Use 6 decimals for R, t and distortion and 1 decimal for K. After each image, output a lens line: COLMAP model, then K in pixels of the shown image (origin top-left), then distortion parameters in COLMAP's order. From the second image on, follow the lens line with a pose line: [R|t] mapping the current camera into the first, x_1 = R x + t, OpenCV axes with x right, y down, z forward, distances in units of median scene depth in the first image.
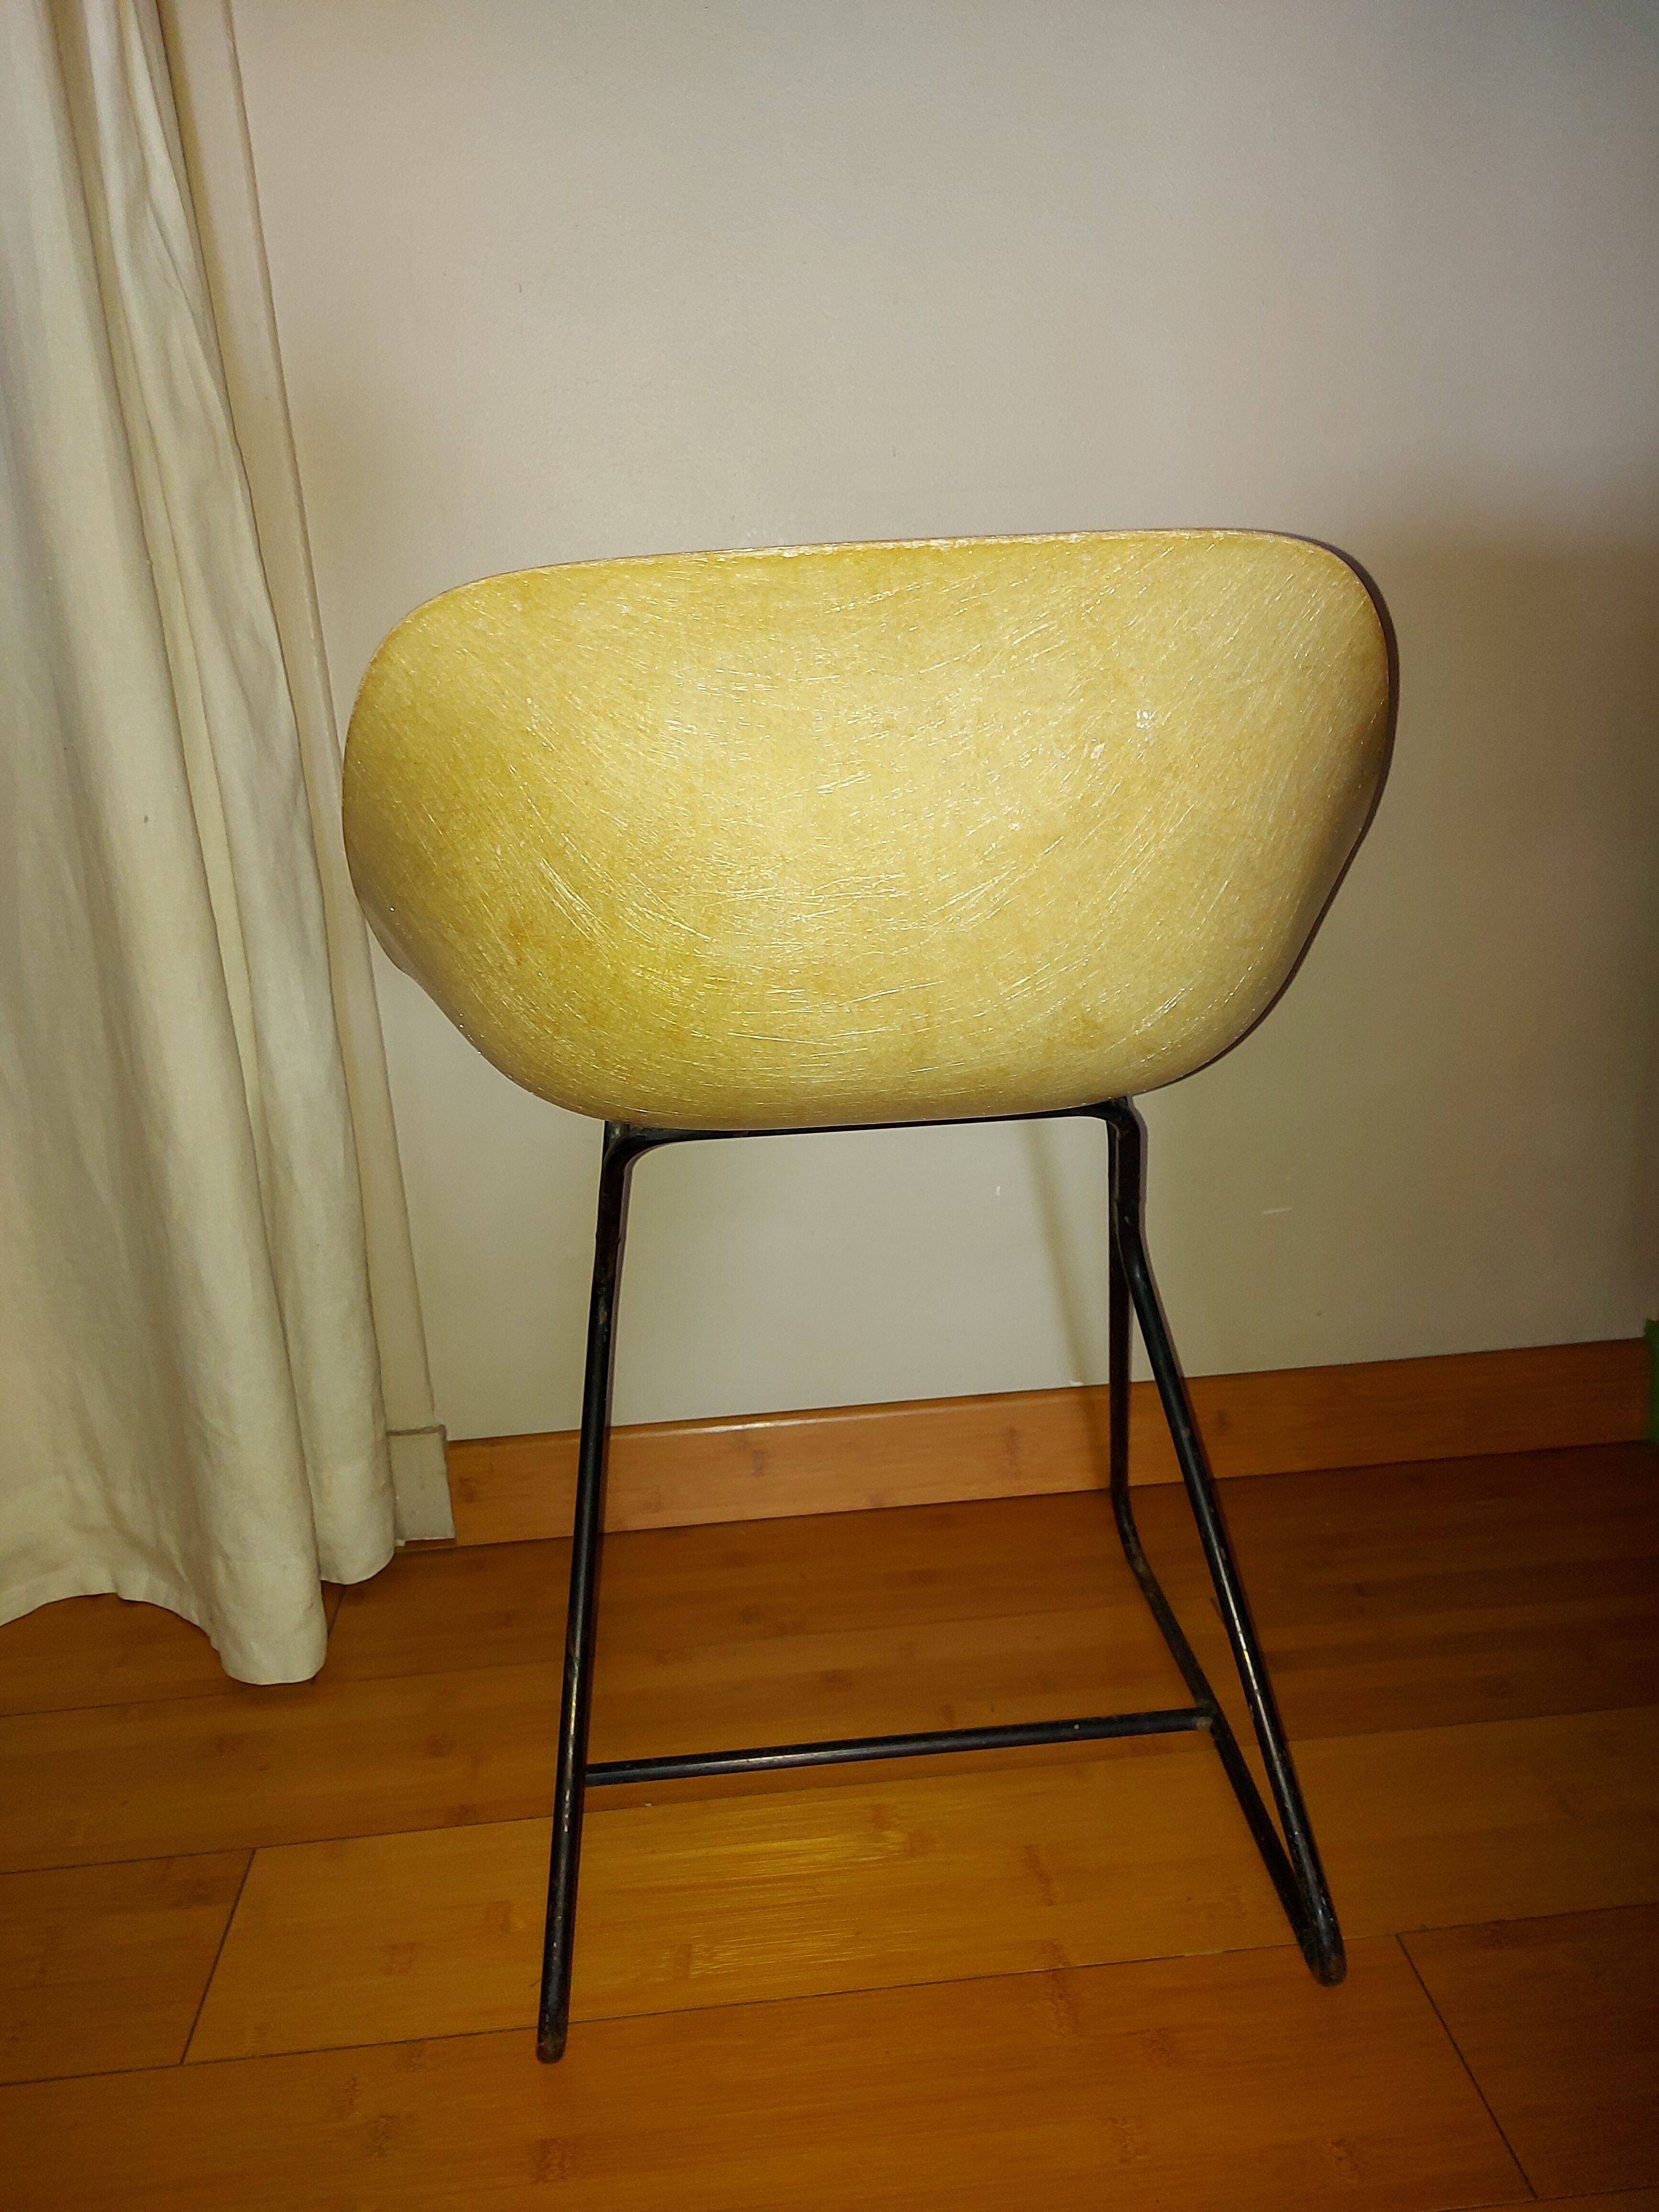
lens RADIAL K [[1631.4, 0, 813.1], [0, 1631.4, 1106.6], [0, 0, 1]] dist [0.049448, -0.062410]
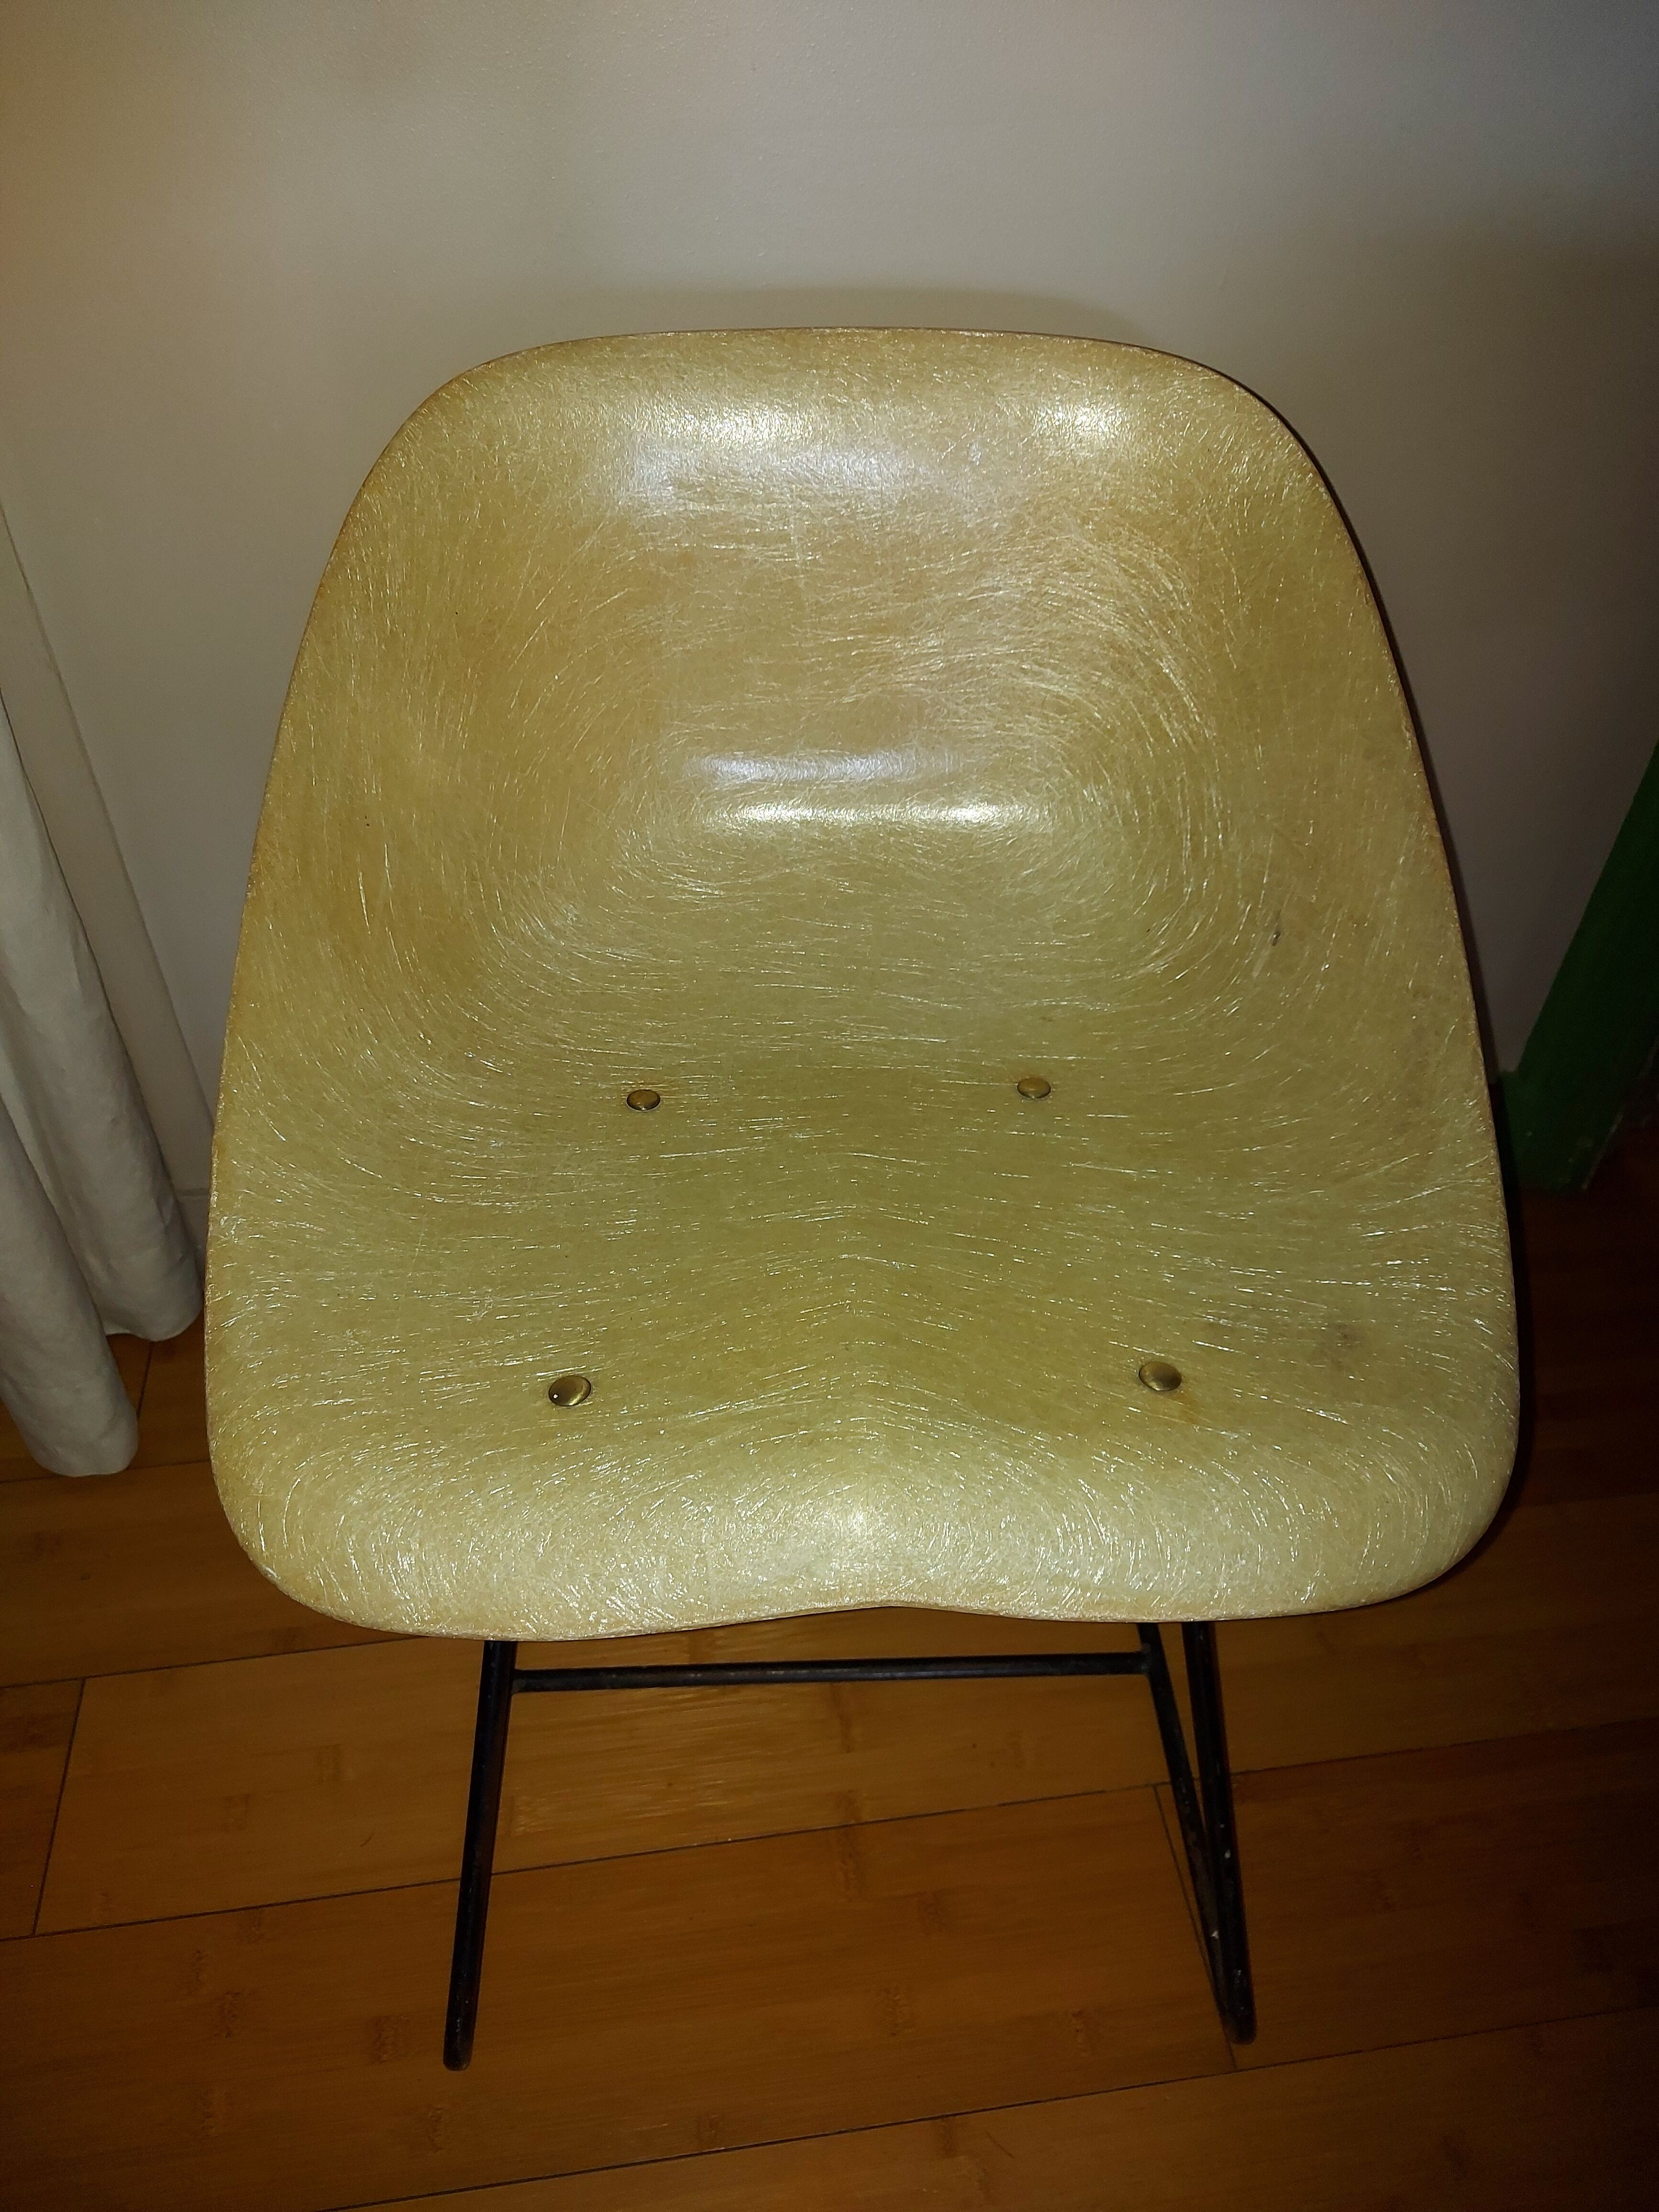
lens RADIAL K [[1631.4, 0, 832.9], [0, 1631.4, 1103.3], [0, 0, 1]] dist [0.049448, -0.062410]
pose [[0.995431, 0.009371, 0.095020, 0.024336], [-0.050592, 0.895750, 0.441670, -0.343469], [-0.080975, -0.444459, 0.892132, 0.203357]]
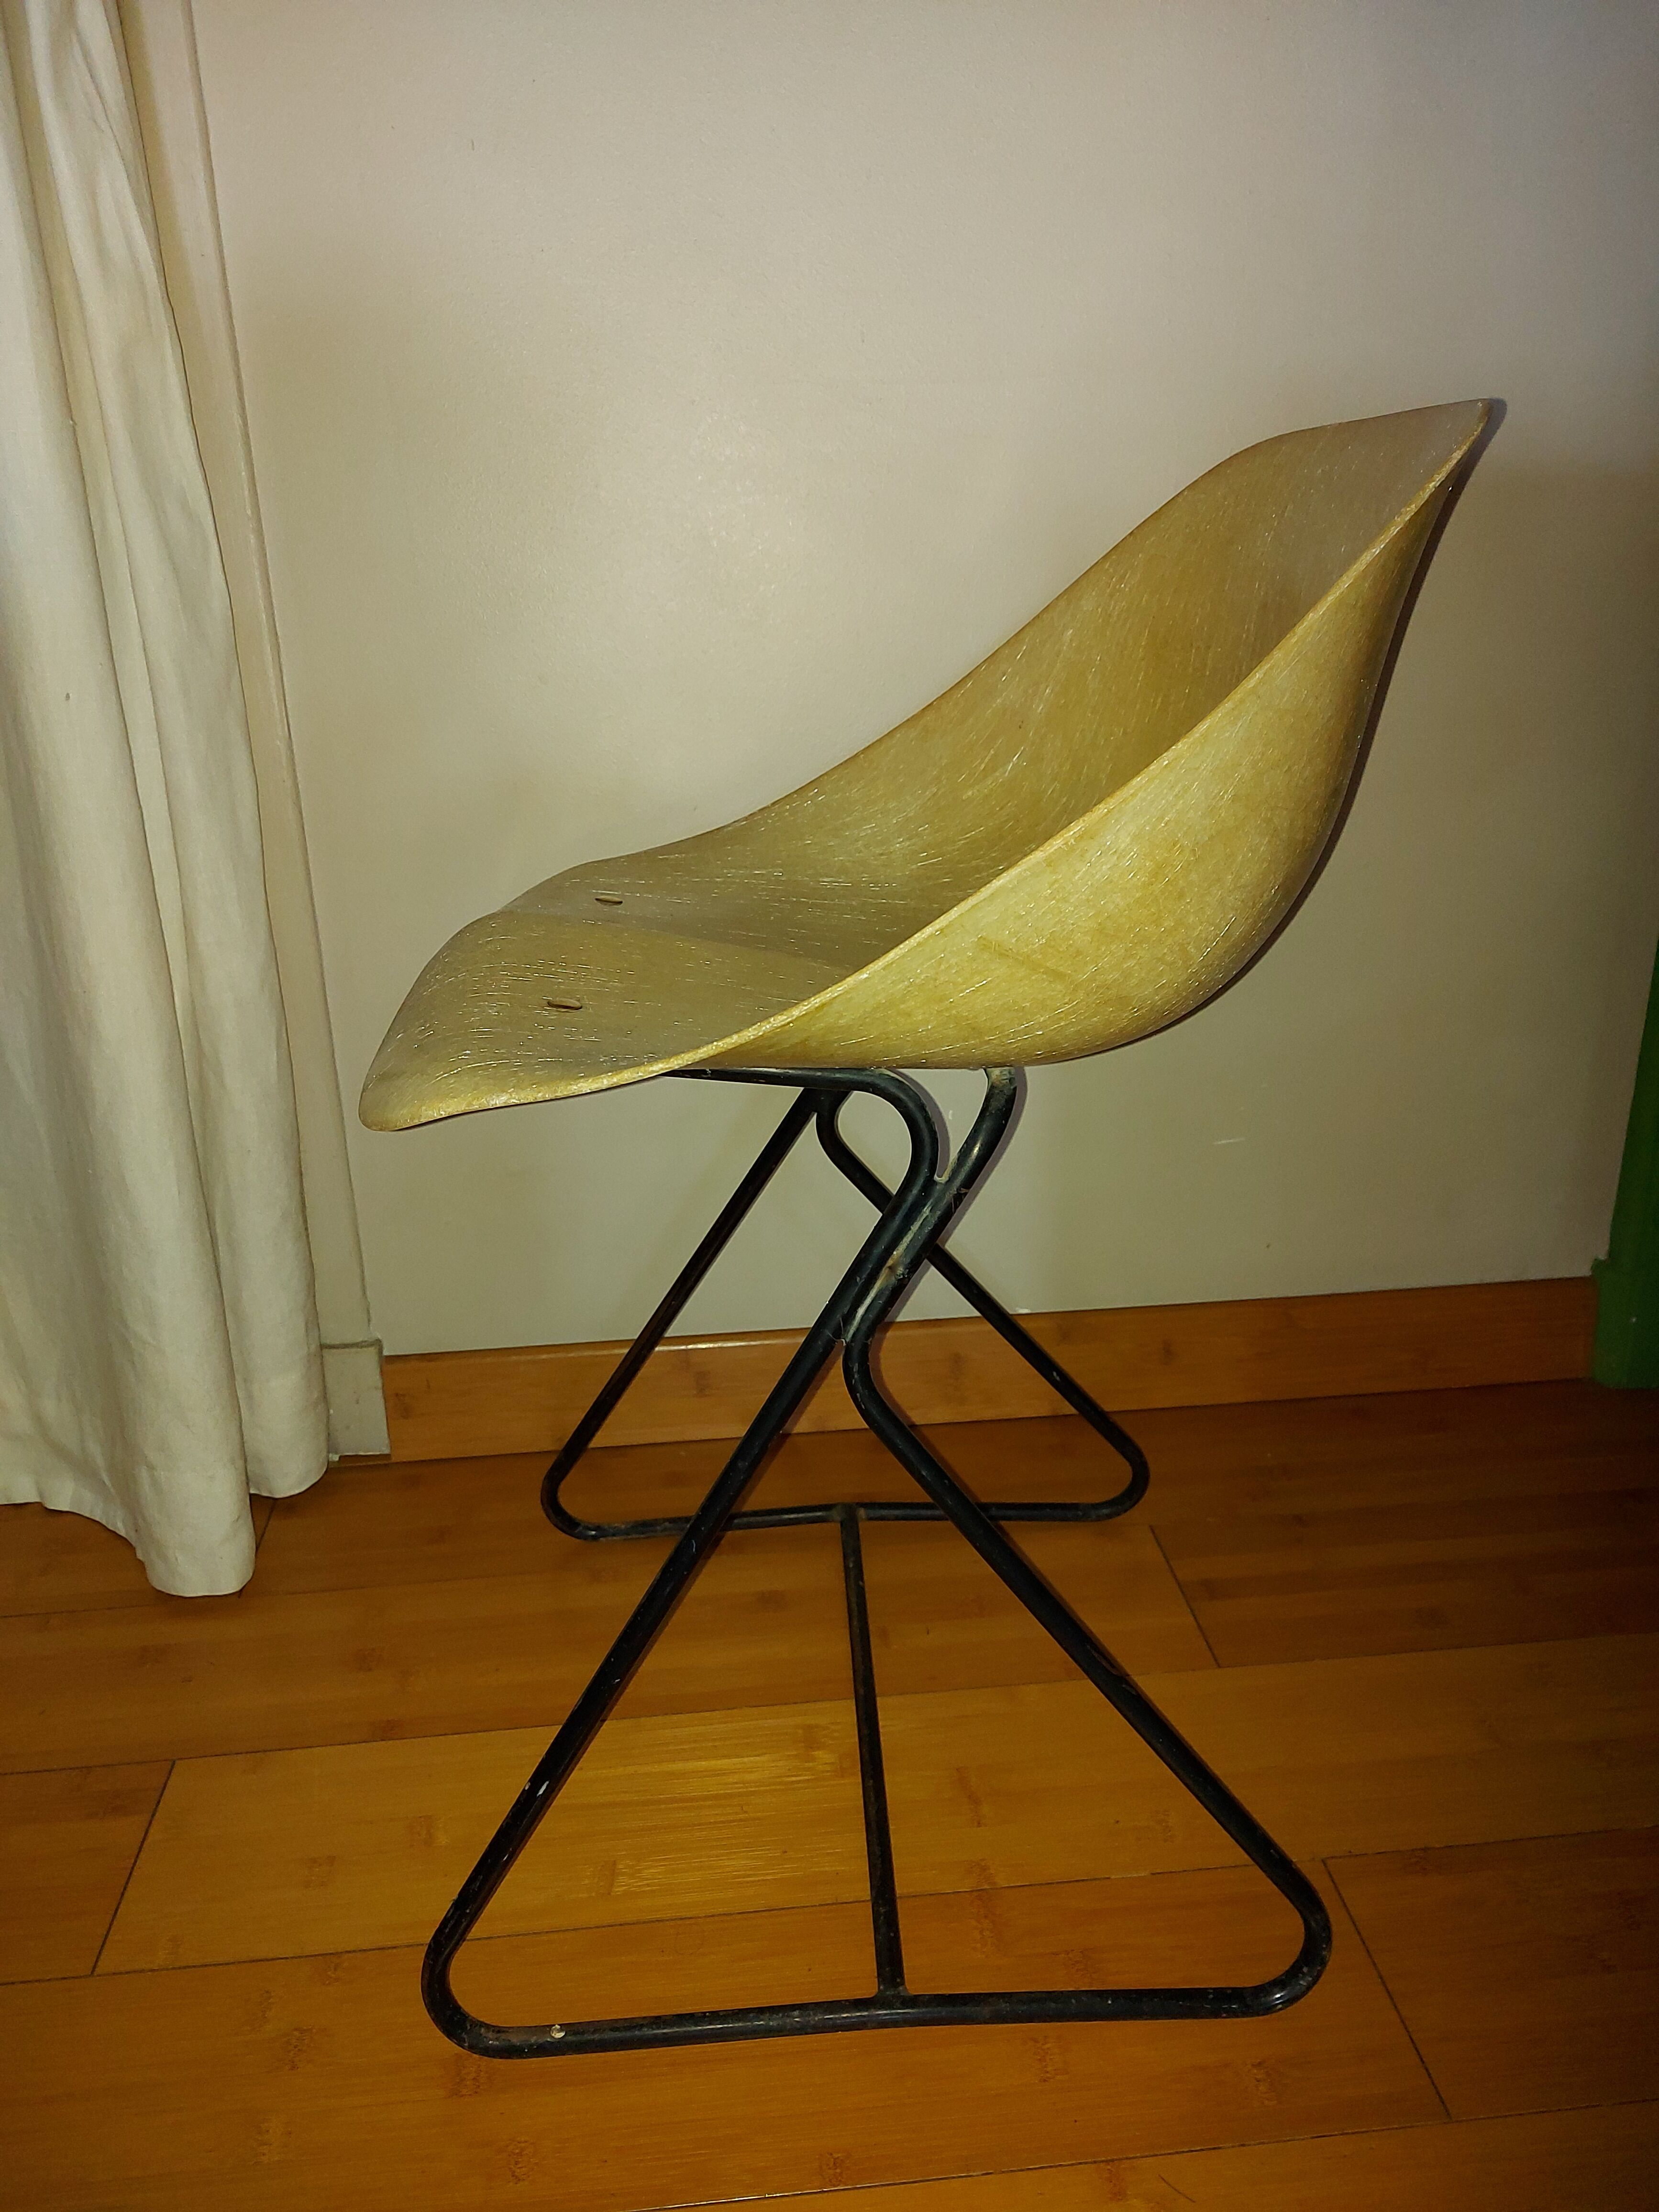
lens RADIAL K [[1631.4, 0, 820.4], [0, 1631.4, 1111.1], [0, 0, 1]] dist [0.049448, -0.062410]
pose [[0.999323, 0.024546, 0.027389, 0.009379], [-0.025715, 0.998736, 0.043194, 0.011361], [-0.026294, -0.043869, 0.998691, 0.025543]]
